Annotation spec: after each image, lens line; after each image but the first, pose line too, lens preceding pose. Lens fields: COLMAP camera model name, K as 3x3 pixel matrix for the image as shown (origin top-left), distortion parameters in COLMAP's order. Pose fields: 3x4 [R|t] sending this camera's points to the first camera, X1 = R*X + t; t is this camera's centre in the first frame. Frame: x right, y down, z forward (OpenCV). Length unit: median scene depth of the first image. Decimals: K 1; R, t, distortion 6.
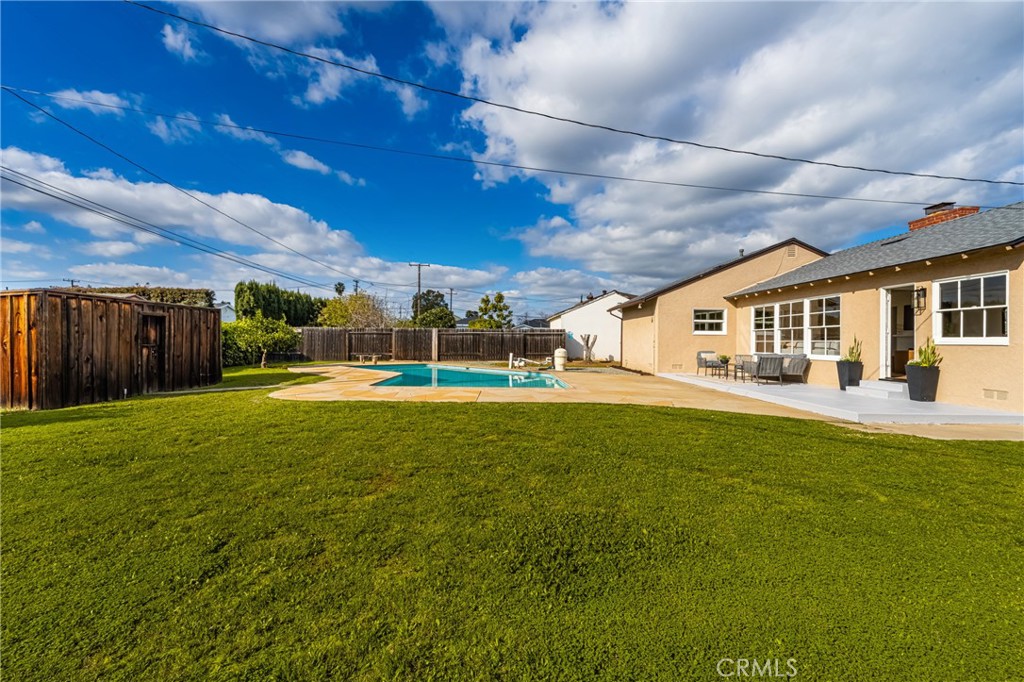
lens RADIAL K [[416.8, 0, 516.7], [0, 416.8, 337.6], [0, 0, 1]] dist [0.001774, 0.000200]
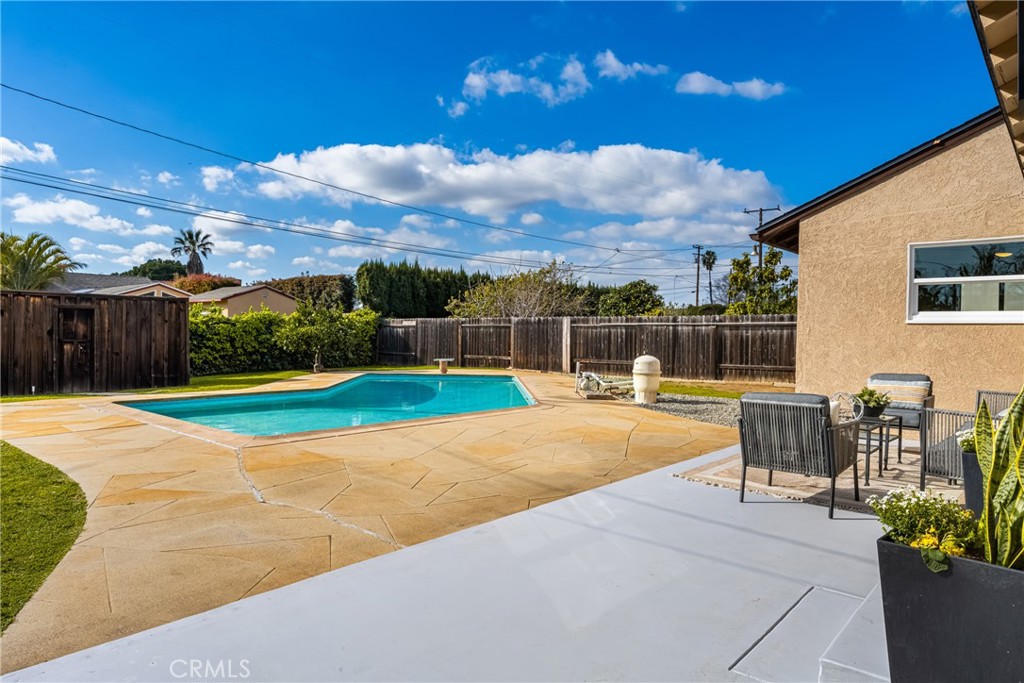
lens RADIAL K [[635.2, 0, 514.9], [0, 635.2, 337.3], [0, 0, 1]] dist [0.002533, -0.006049]
pose [[0.731896, 0.005422, -0.681395, 0.363523], [-0.000701, 0.999974, 0.007204, 0.000060], [0.681416, -0.004795, 0.731880, 0.289051]]
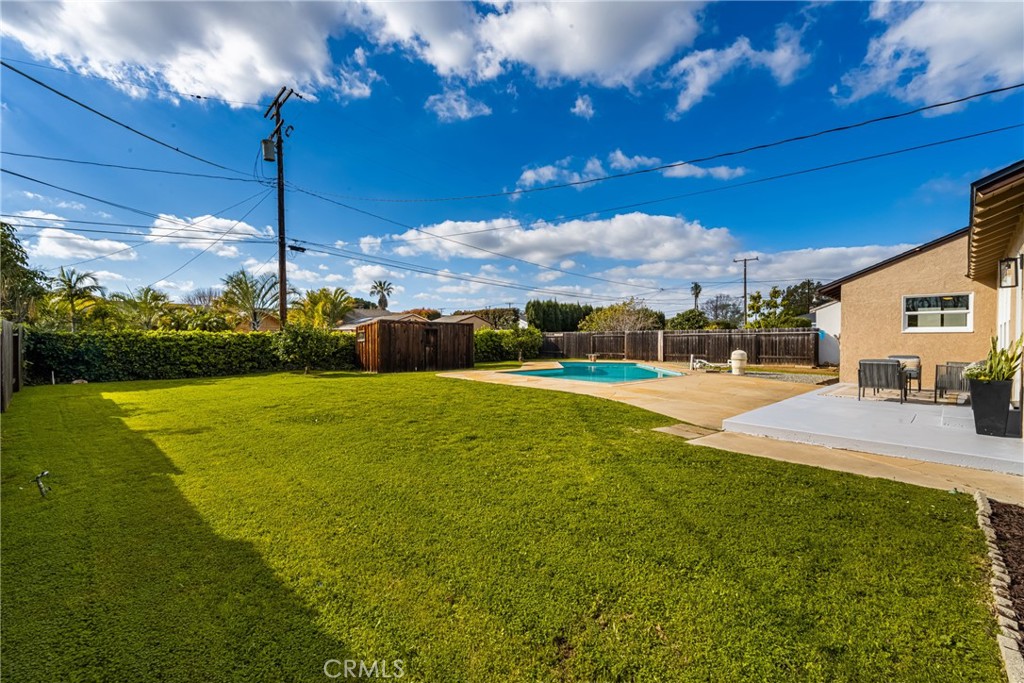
lens RADIAL K [[416.6, 0, 511.6], [0, 416.6, 342.0], [0, 0, 1]] dist [0.000891, 0.000118]
pose [[0.653560, -0.002694, -0.756870, 0.354860], [0.007947, 0.999963, 0.003303, 0.000247], [0.756833, -0.008173, 0.653557, 0.024574]]
